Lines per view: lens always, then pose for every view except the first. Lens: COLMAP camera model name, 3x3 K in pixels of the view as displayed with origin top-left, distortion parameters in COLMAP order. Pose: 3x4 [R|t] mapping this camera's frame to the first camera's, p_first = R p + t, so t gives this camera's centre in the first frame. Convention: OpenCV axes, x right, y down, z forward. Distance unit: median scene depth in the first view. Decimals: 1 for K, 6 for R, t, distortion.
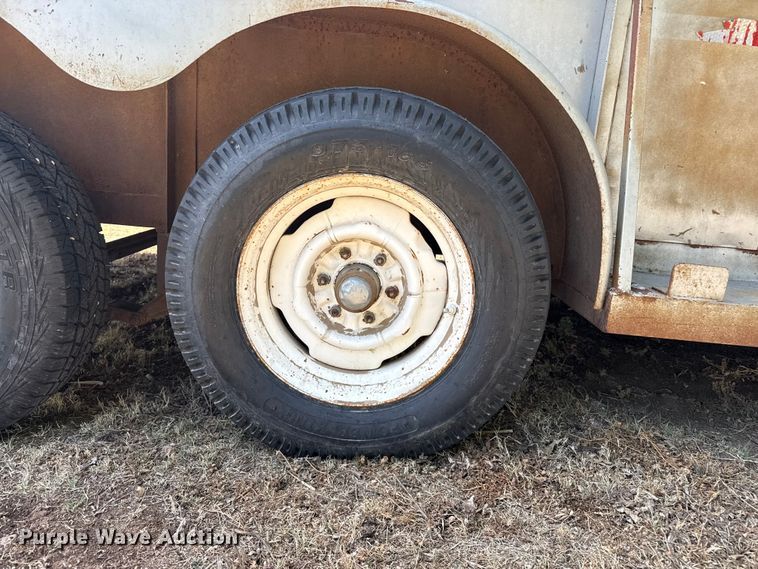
lens RADIAL K [[528.3, 0, 374.0], [0, 528.3, 282.8], [0, 0, 1]] dist [0.066781, -0.075160]
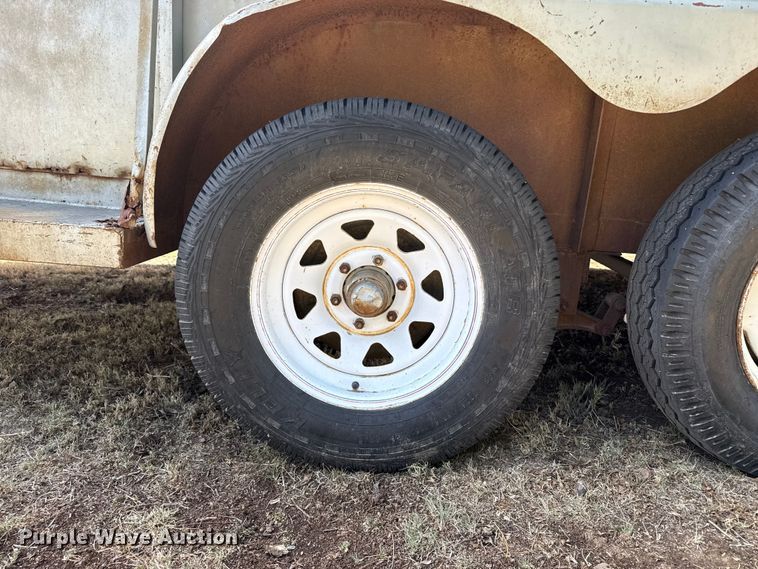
lens RADIAL K [[528.3, 0, 374.0], [0, 528.3, 282.8], [0, 0, 1]] dist [0.066781, -0.075160]
pose [[0.999965, -0.005666, 0.006210, -0.945064], [0.005692, 0.999975, -0.004110, -0.040617], [-0.006187, 0.004145, 0.999972, 0.011756]]
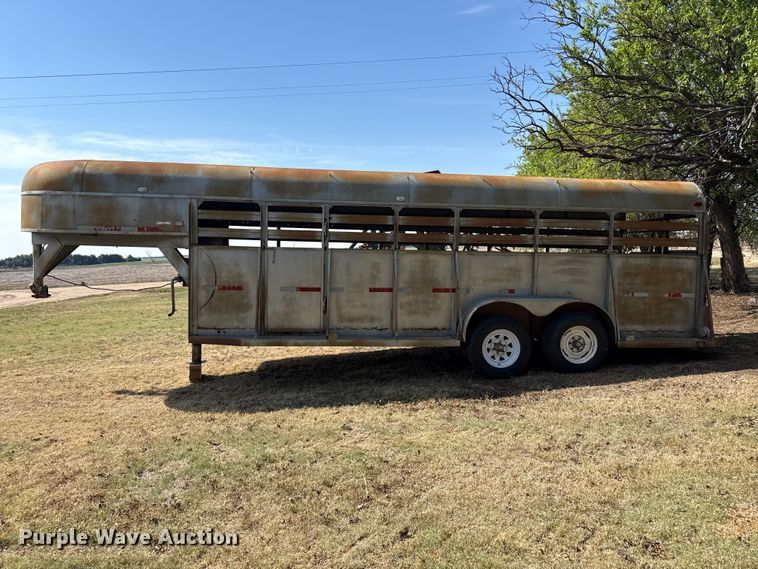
lens RADIAL K [[528.3, 0, 374.0], [0, 528.3, 282.8], [0, 0, 1]] dist [0.066781, -0.075160]
pose [[0.990982, -0.070010, 0.114252, -3.053646], [0.089199, 0.980947, -0.172590, 0.173242], [-0.099992, 0.181224, 0.978345, -4.965432]]
